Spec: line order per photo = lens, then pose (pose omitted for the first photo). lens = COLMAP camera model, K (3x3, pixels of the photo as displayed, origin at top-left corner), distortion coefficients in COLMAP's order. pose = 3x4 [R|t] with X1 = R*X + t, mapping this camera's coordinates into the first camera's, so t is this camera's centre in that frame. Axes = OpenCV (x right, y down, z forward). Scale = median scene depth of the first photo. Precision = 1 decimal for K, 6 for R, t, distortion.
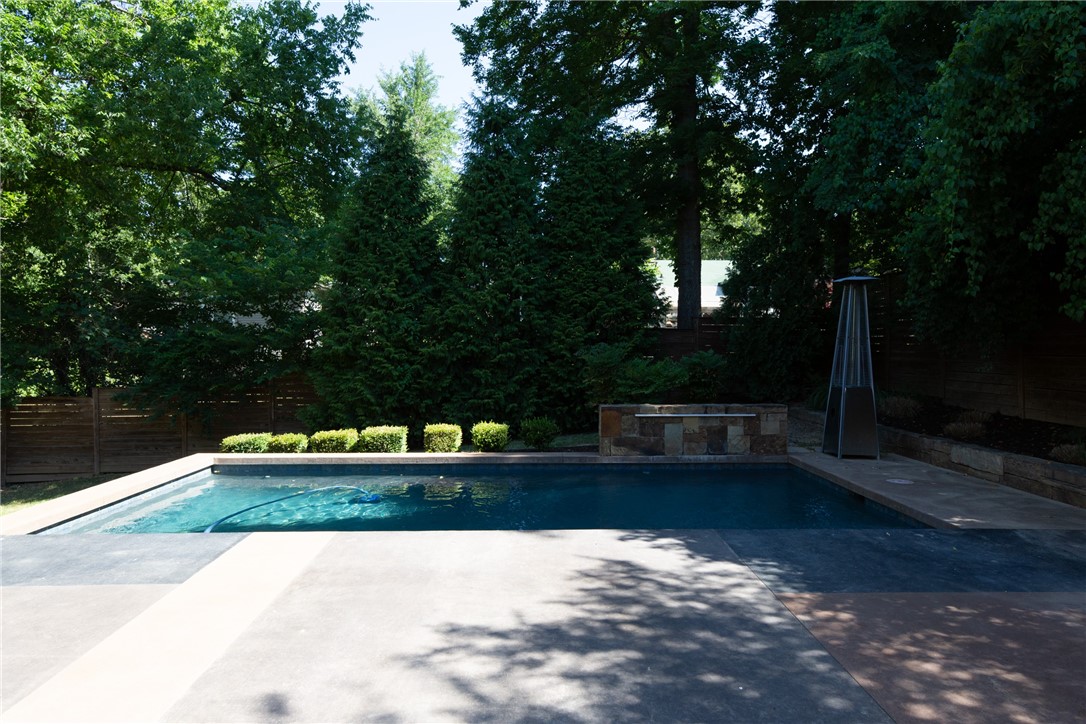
lens RADIAL K [[745.3, 0, 539.1], [0, 745.3, 335.8], [0, 0, 1]] dist [0.007372, 0.000885]
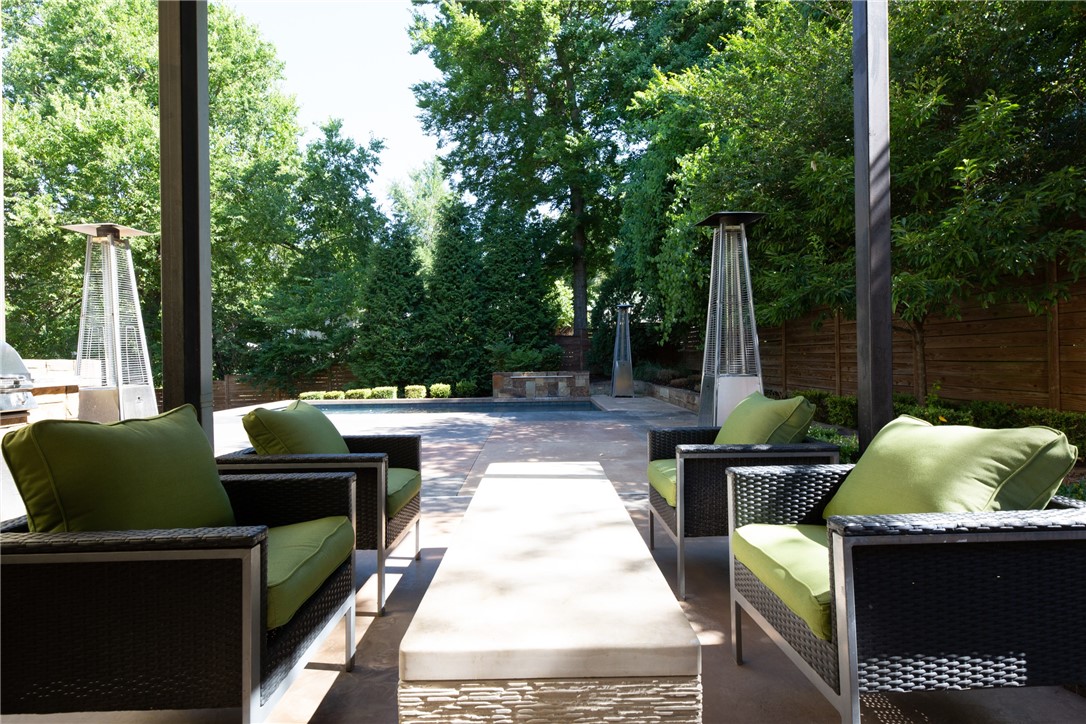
lens RADIAL K [[562.5, 0, 547.2], [0, 562.5, 362.0], [0, 0, 1]] dist [-0.004574, 0.000060]
pose [[0.999894, -0.012069, 0.008179, 0.150529], [0.011914, 0.999753, 0.018746, 0.028579], [-0.008403, -0.018646, 0.999791, -0.333855]]
